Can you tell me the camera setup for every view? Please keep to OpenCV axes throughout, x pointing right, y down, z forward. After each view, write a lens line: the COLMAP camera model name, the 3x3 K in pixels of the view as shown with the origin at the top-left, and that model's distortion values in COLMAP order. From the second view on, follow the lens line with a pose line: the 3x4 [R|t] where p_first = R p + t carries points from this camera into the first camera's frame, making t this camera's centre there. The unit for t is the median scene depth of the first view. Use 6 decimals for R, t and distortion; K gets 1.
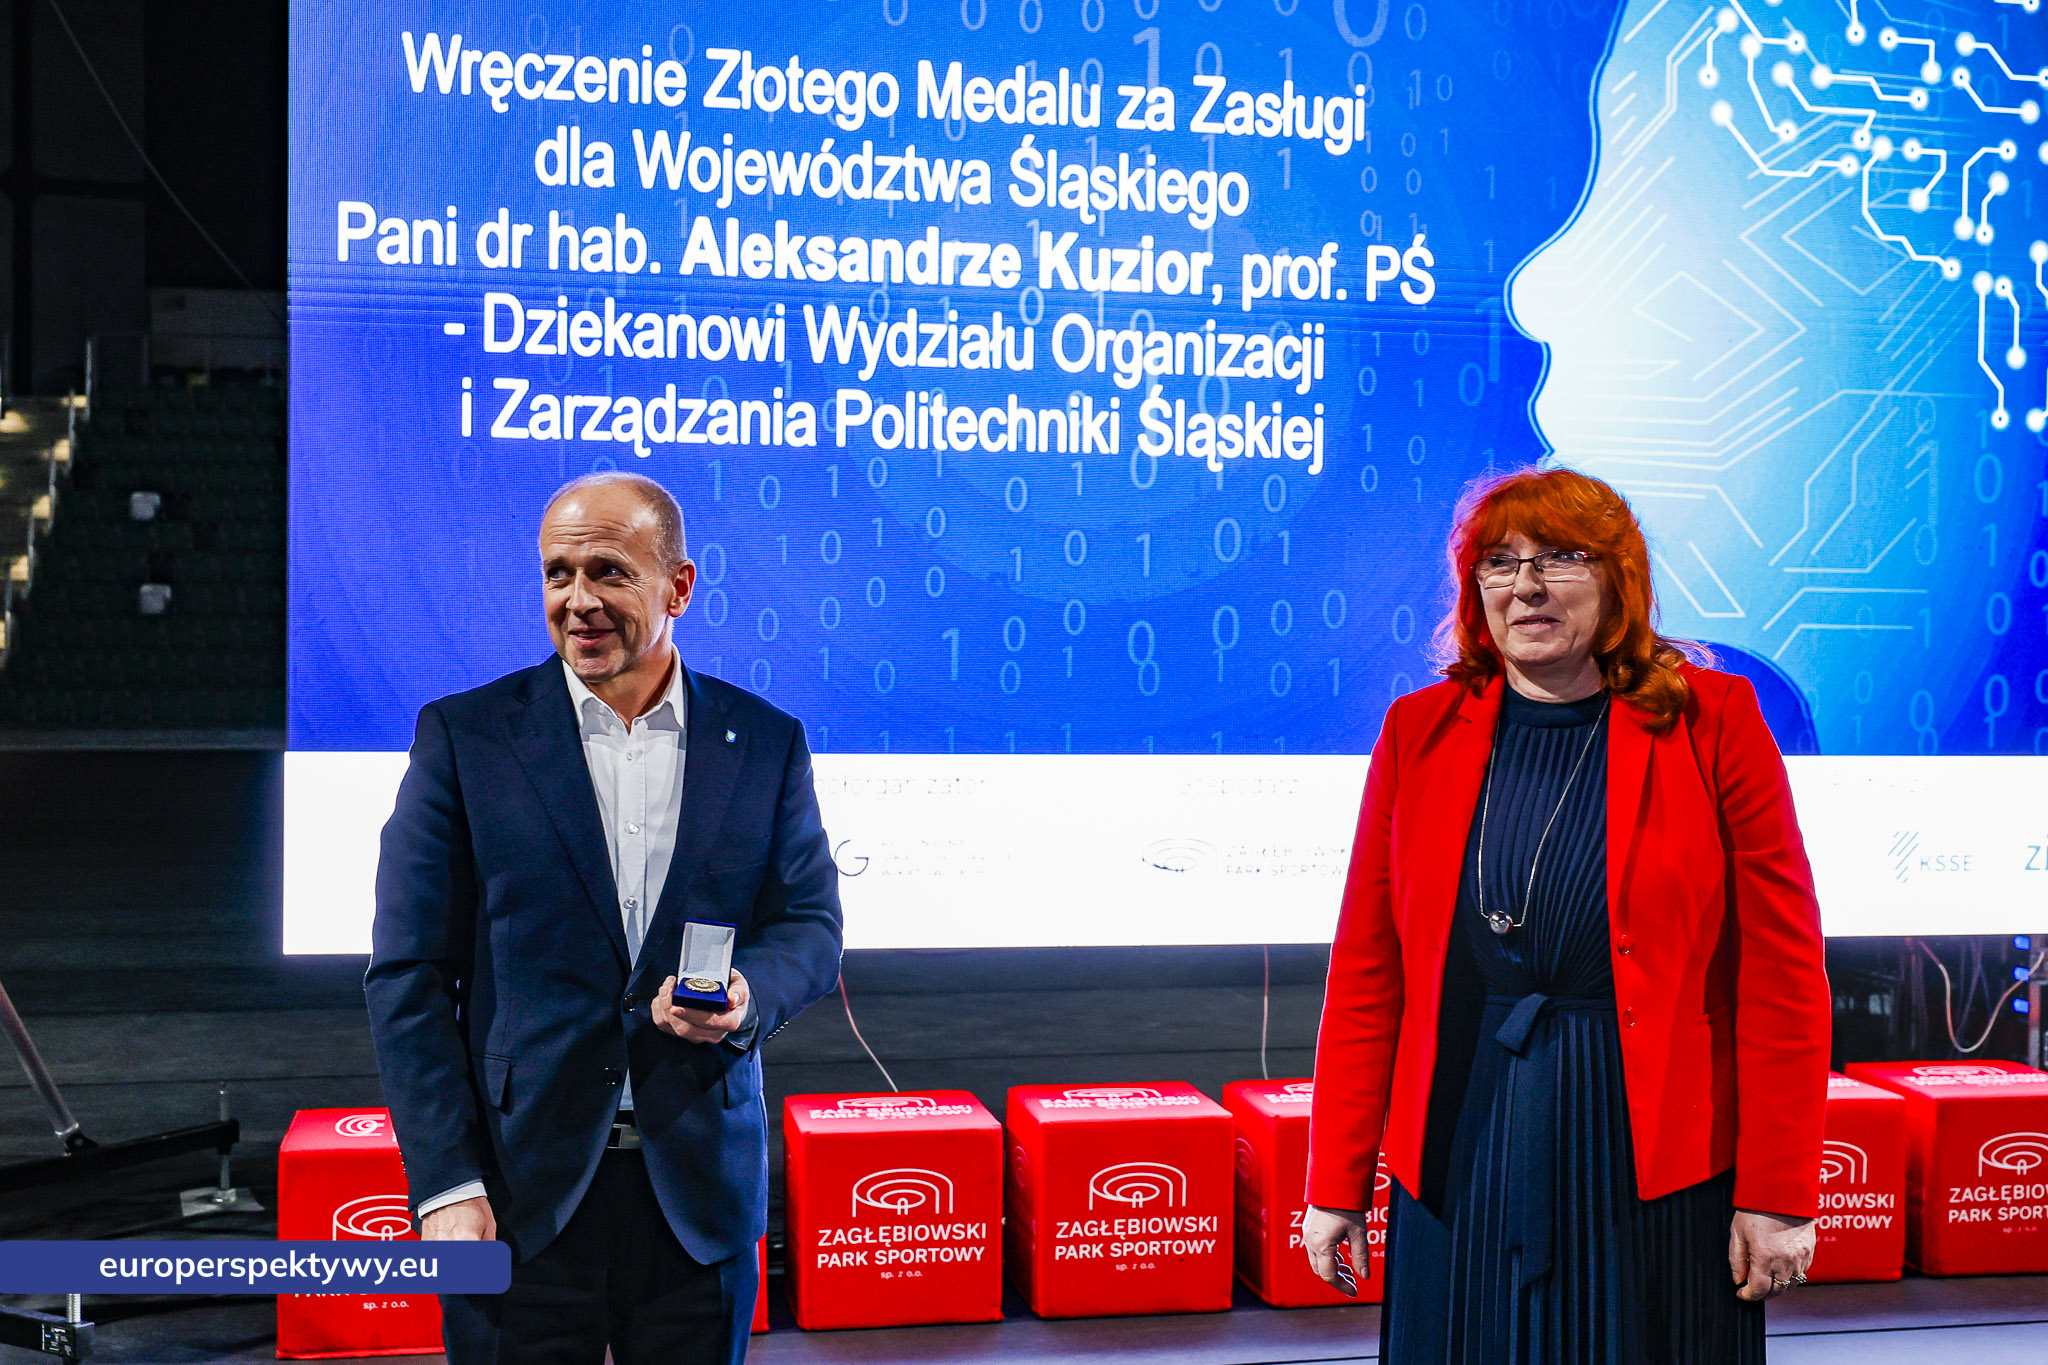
lens RADIAL K [[2470.0, 0, 1013.9], [0, 2470.0, 702.6], [0, 0, 1]] dist [0.006966, 0.009887]
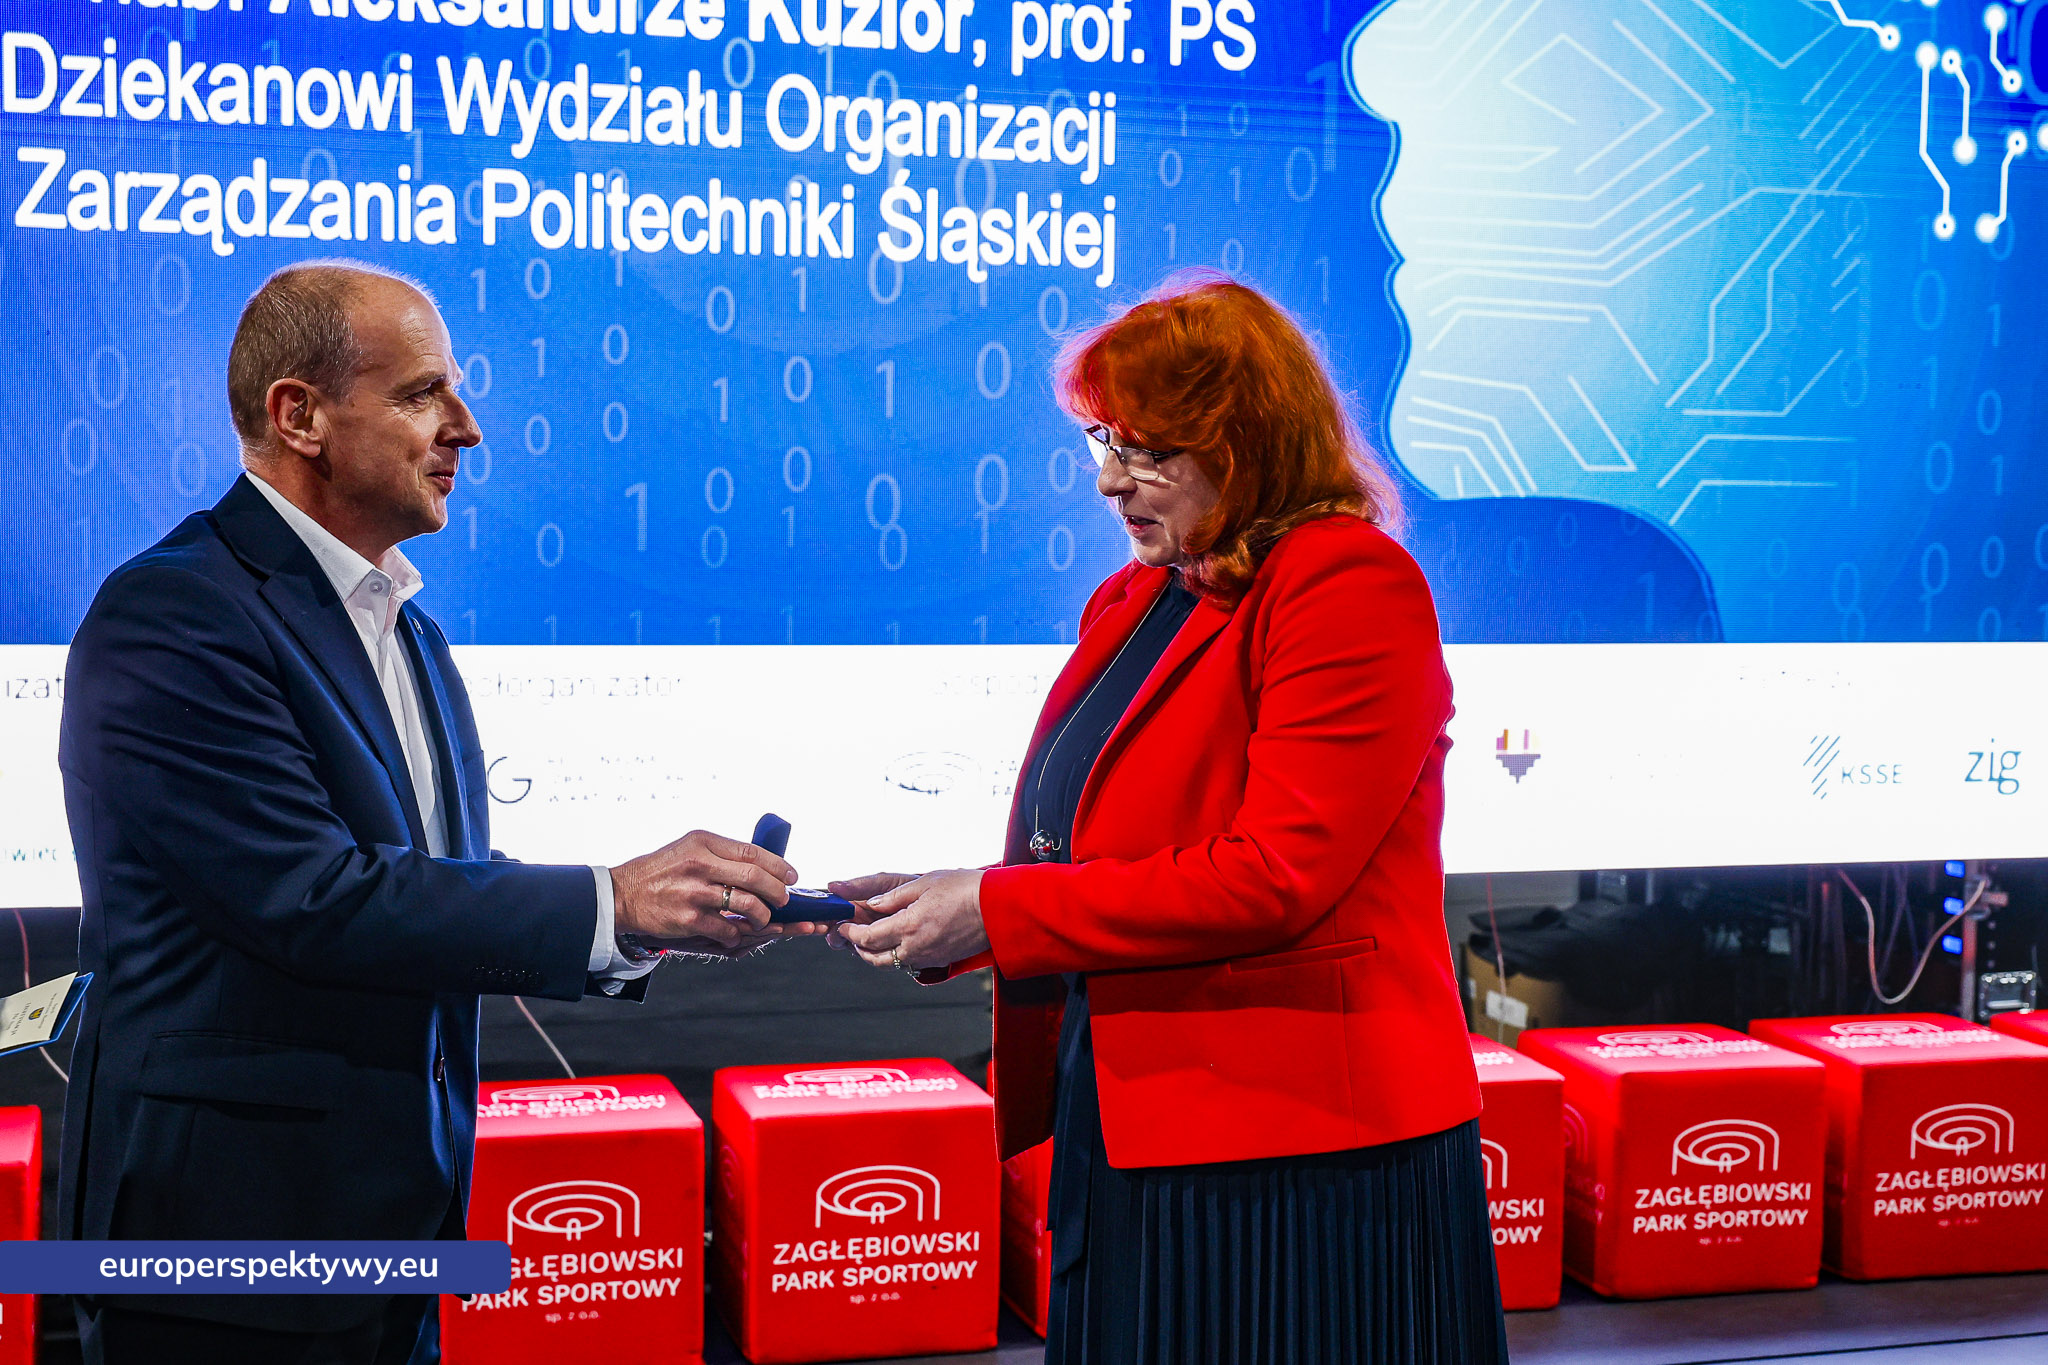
lens RADIAL K [[2818.2, 0, 1015.0], [0, 2818.2, 710.7], [0, 0, 1]] dist [0.018758, -0.029190]
pose [[0.996330, -0.004908, 0.085454, 0.016775], [0.000666, 0.998769, 0.049602, -0.002445], [-0.085592, -0.049363, 0.995107, 0.106460]]
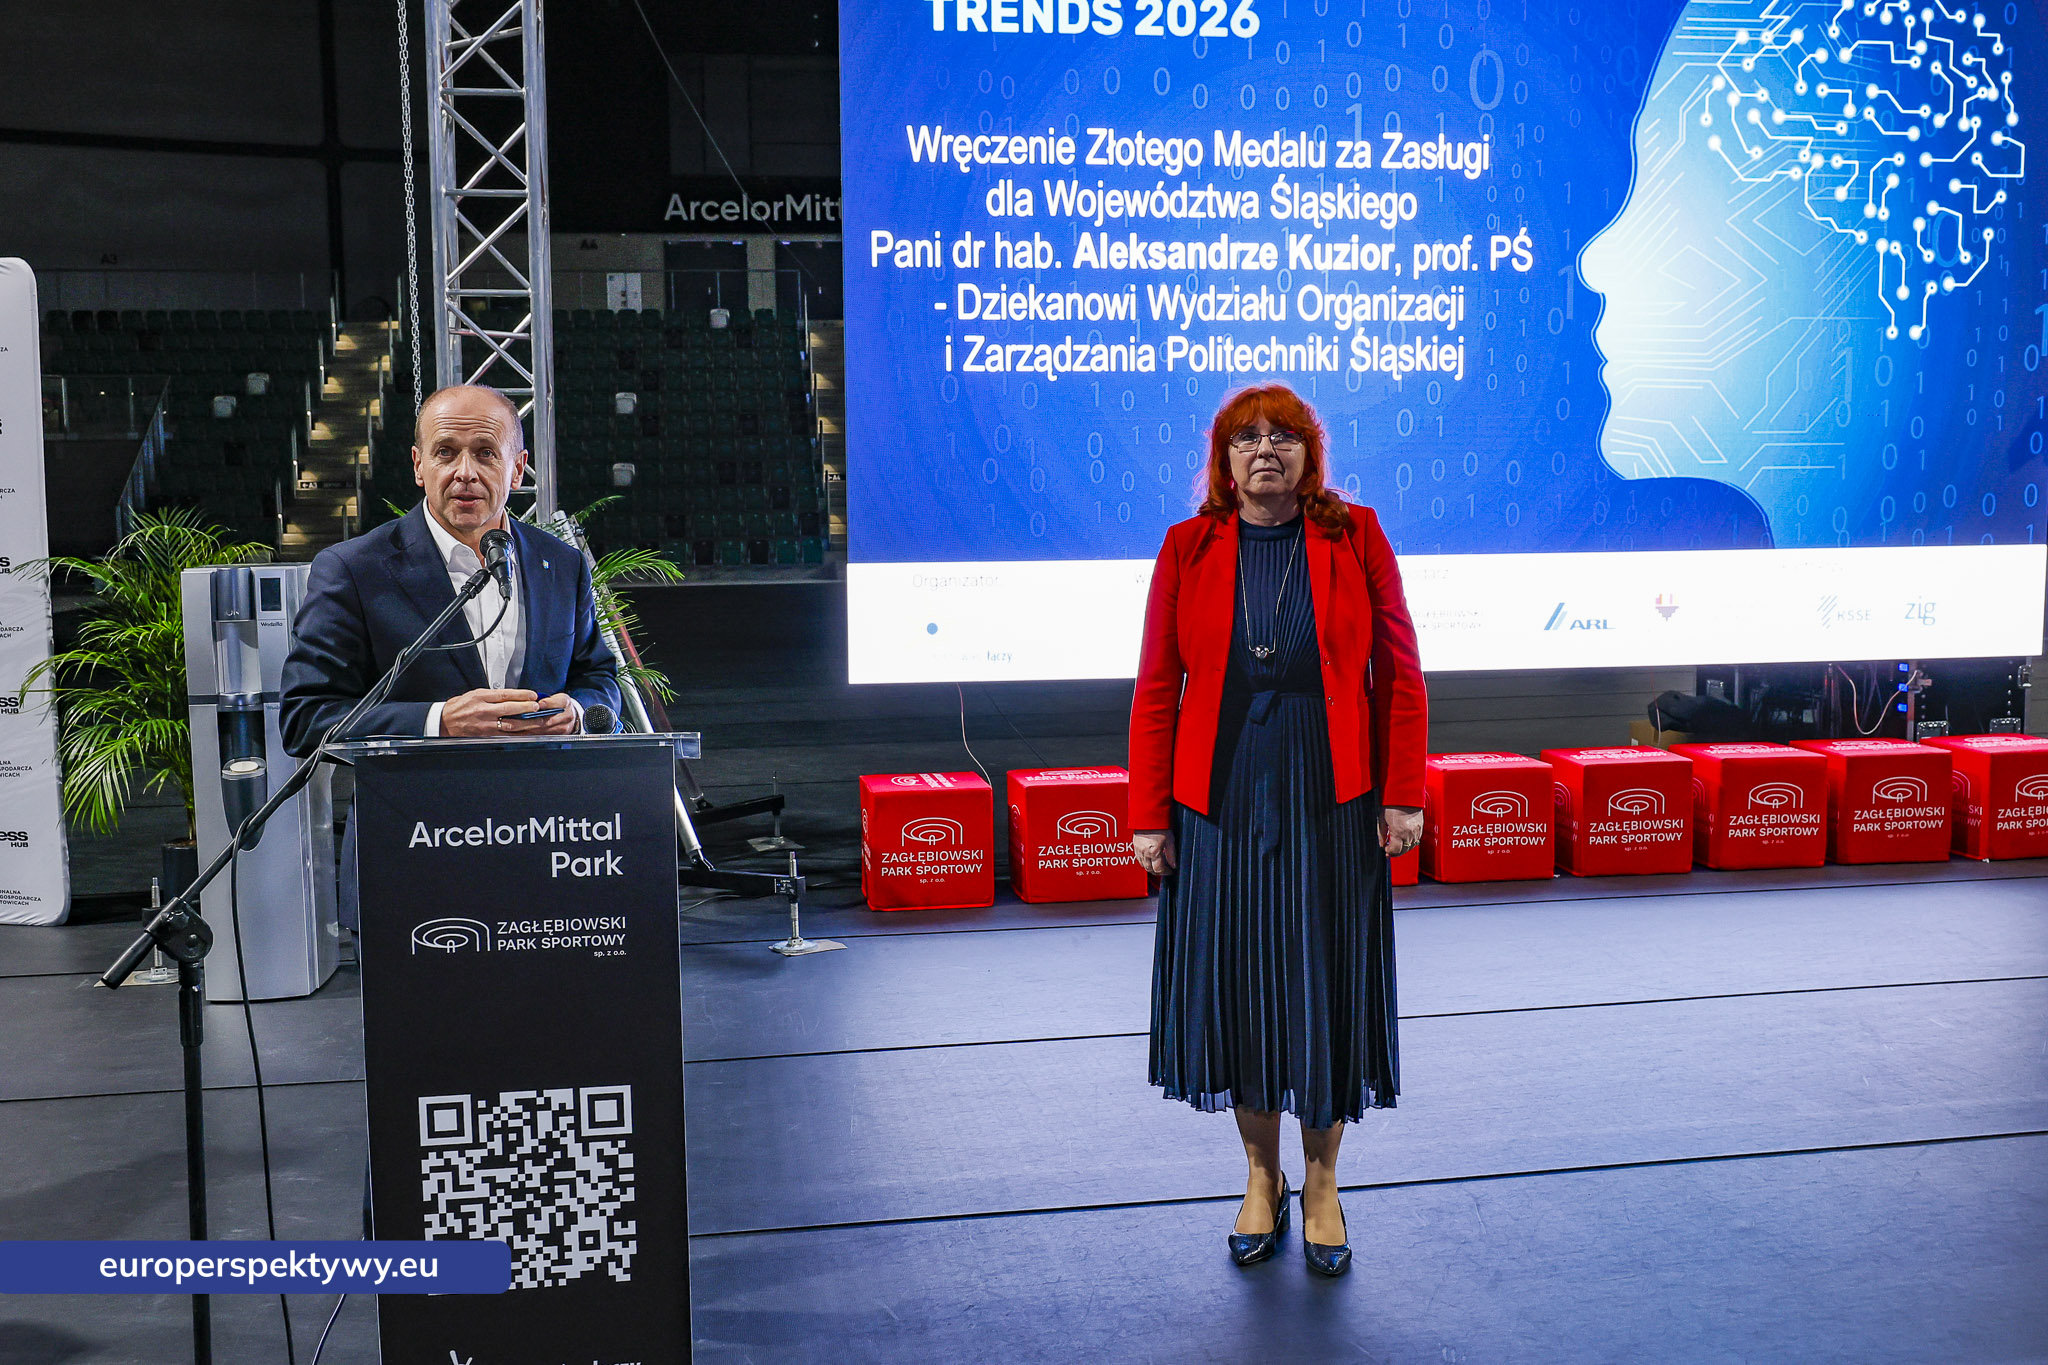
lens RADIAL K [[1946.8, 0, 1024.0], [0, 1946.8, 682.5], [0, 0, 1]] dist [0.010853, 0.005318]
pose [[0.998875, -0.017783, -0.043957, -0.112363], [0.020845, 0.997315, 0.070208, 0.009604], [0.042591, -0.071046, 0.996563, -0.303978]]
